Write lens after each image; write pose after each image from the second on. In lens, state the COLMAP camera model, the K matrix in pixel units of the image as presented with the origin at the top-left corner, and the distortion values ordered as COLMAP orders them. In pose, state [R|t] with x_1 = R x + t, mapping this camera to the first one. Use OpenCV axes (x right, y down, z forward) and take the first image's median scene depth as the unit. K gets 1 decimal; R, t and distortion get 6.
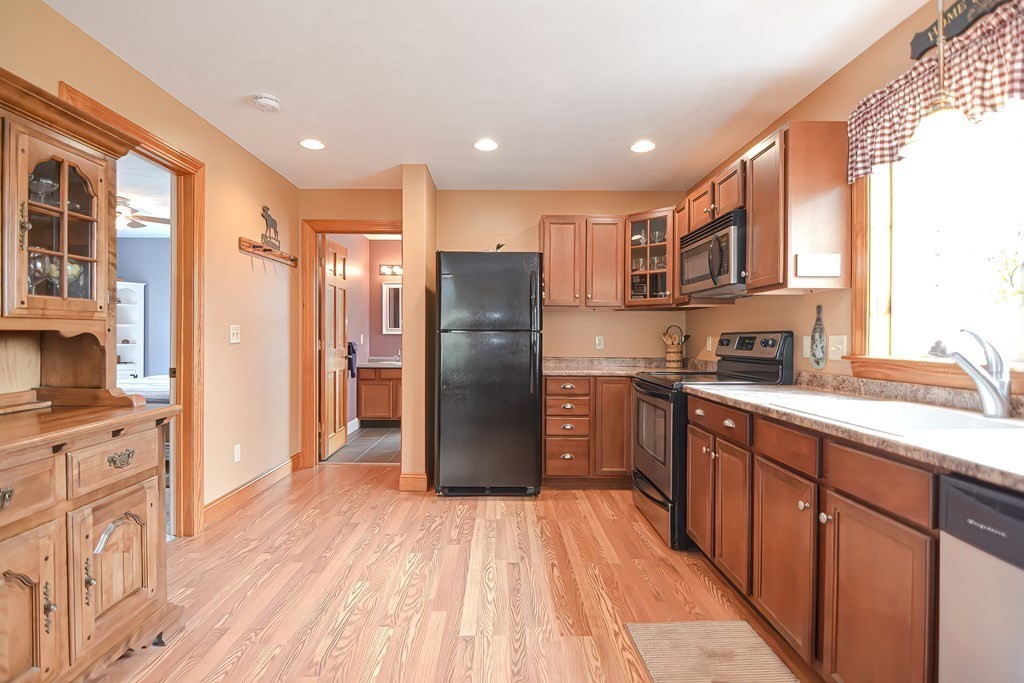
lens RADIAL K [[491.1, 0, 504.7], [0, 491.1, 341.4], [0, 0, 1]] dist [0.003435, -0.010305]
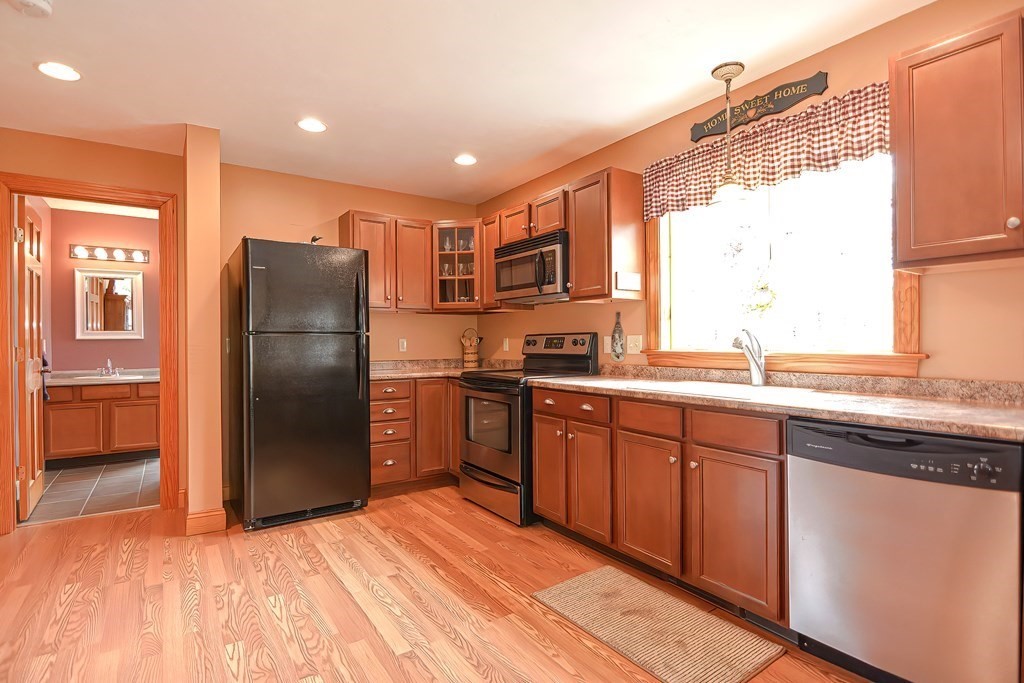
lens RADIAL K [[506.2, 0, 505.1], [0, 506.2, 341.6], [0, 0, 1]] dist [0.006515, -0.012086]
pose [[0.834712, -0.010163, 0.550593, -0.318161], [0.015493, 0.999867, -0.005032, 0.005429], [-0.550469, 0.012731, 0.834758, 0.050532]]
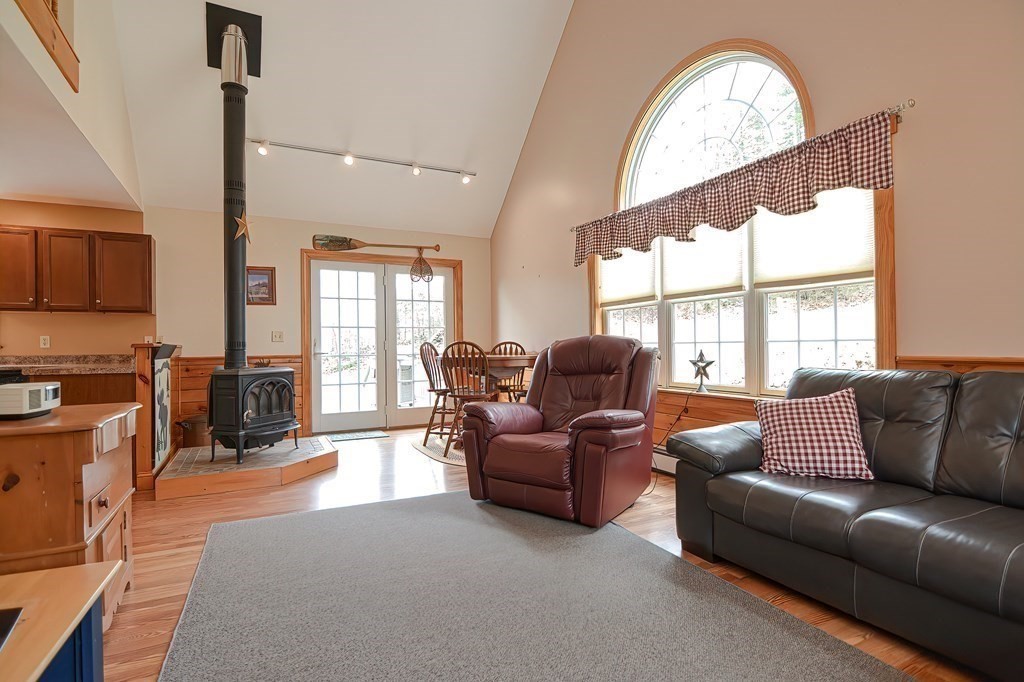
lens RADIAL K [[506.2, 0, 505.1], [0, 506.2, 341.1], [0, 0, 1]] dist [0.006515, -0.012086]
pose [[-0.440430, 0.010909, 0.897721, -1.722500], [0.017718, 0.999837, -0.003457, 0.049263], [-0.897612, 0.014384, -0.440551, -0.466428]]
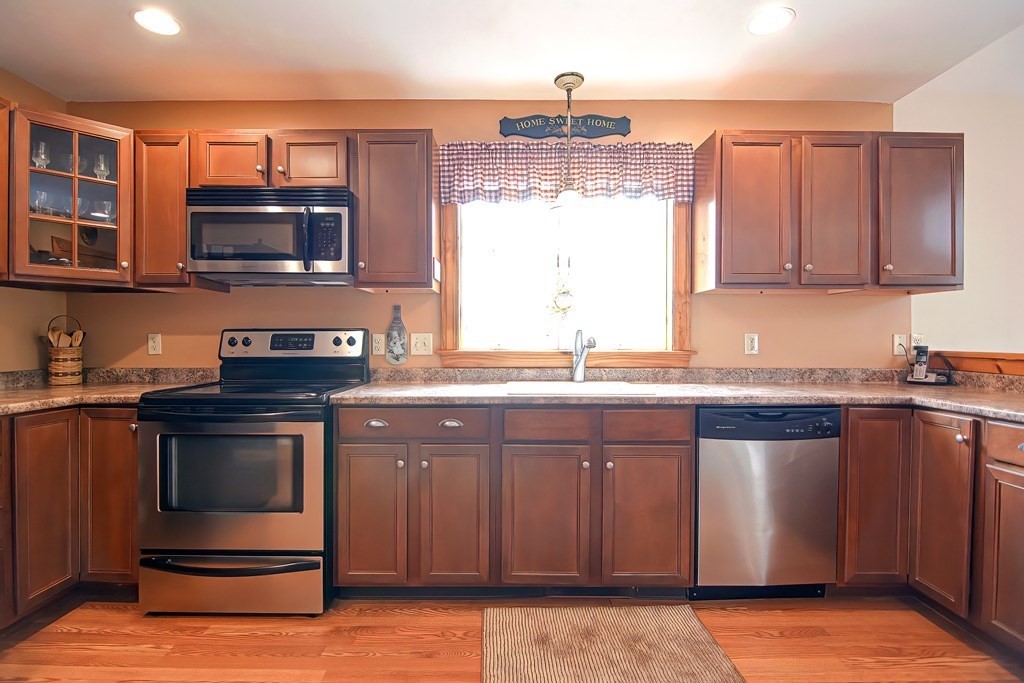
lens RADIAL K [[491.1, 0, 504.7], [0, 491.1, 341.4], [0, 0, 1]] dist [0.003435, -0.010305]
pose [[0.011005, -0.010349, 0.999886, -0.402624], [0.008203, 0.999914, 0.010259, -0.003073], [-0.999906, 0.008089, 0.011089, 0.702379]]
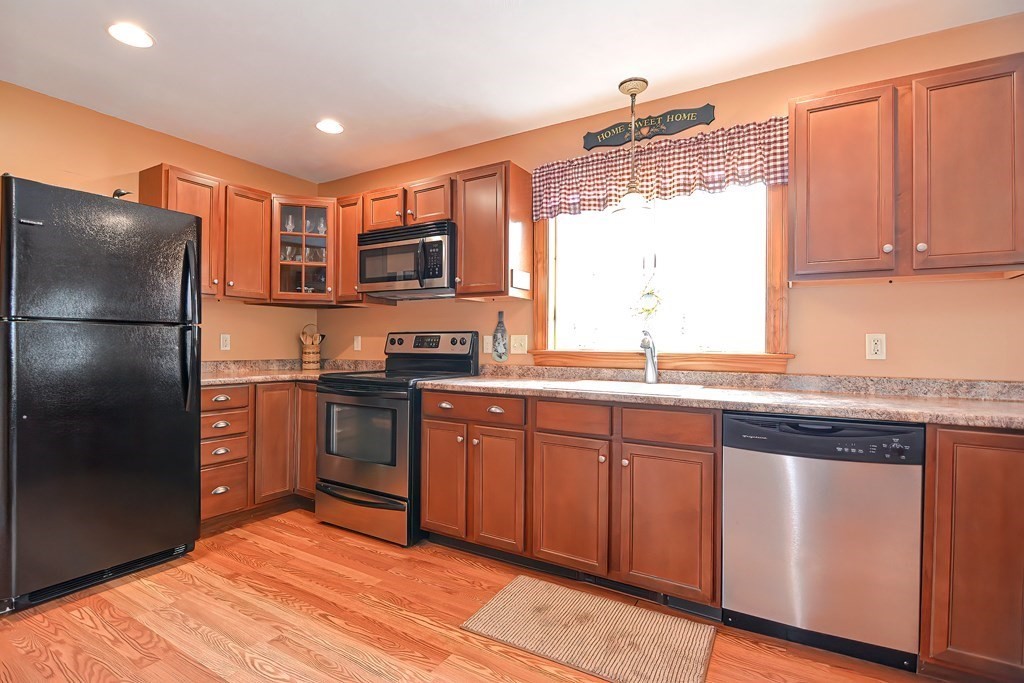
lens RADIAL K [[491.1, 0, 504.7], [0, 491.1, 341.4], [0, 0, 1]] dist [0.003435, -0.010305]
pose [[0.529761, 0.004887, 0.848133, -0.398148], [0.002069, 0.999973, -0.007054, 0.012404], [-0.848144, 0.005492, 0.529737, 0.300391]]
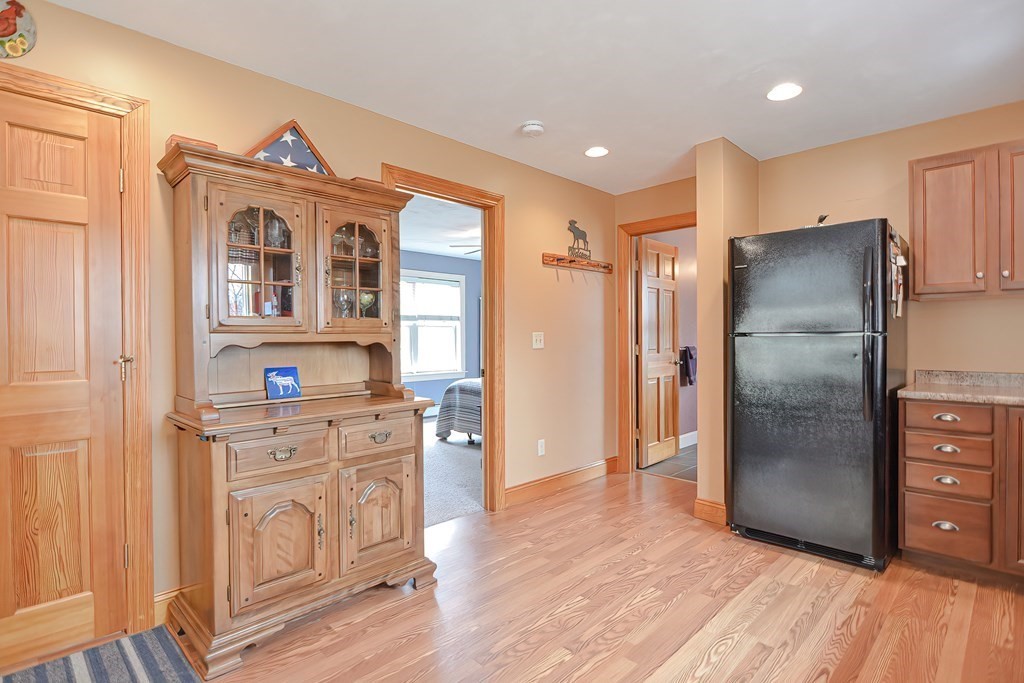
lens RADIAL K [[511.3, 0, 504.1], [0, 511.3, 341.6], [0, 0, 1]] dist [0.003473, -0.009789]
pose [[0.698470, -0.004771, -0.715624, 0.279833], [0.002121, 0.999987, -0.004596, -0.008496], [0.715636, 0.001692, 0.698471, 0.161100]]
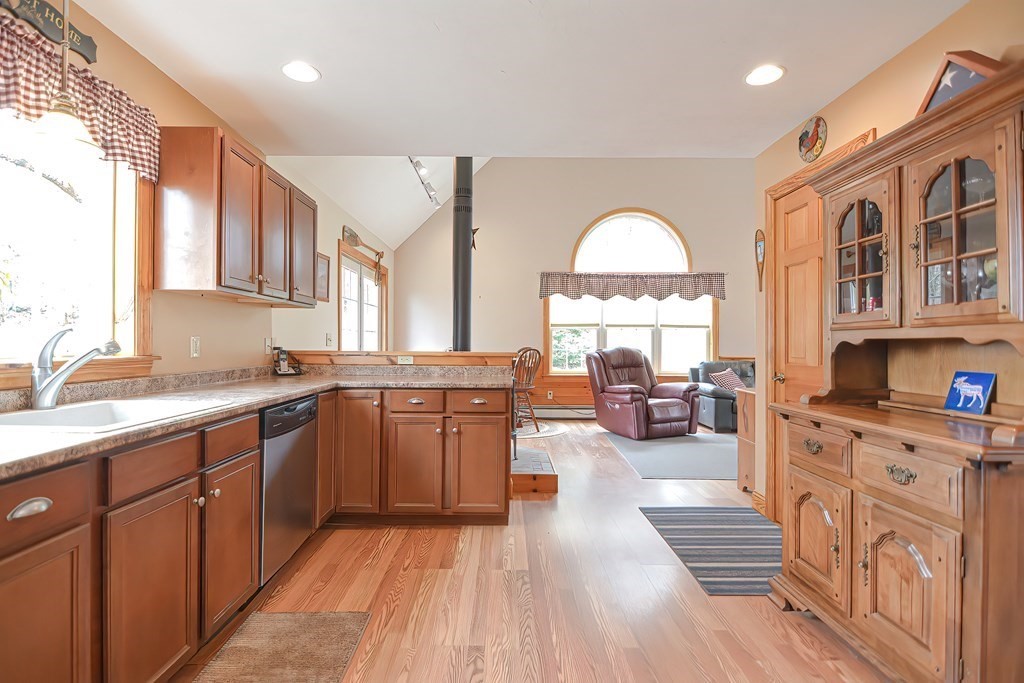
lens RADIAL K [[491.1, 0, 504.7], [0, 491.1, 341.4], [0, 0, 1]] dist [0.003435, -0.010305]
pose [[-0.999908, -0.009776, 0.009419, -0.021949], [-0.009700, 0.999920, 0.008087, -0.008534], [-0.009497, 0.007995, -0.999923, 1.184460]]
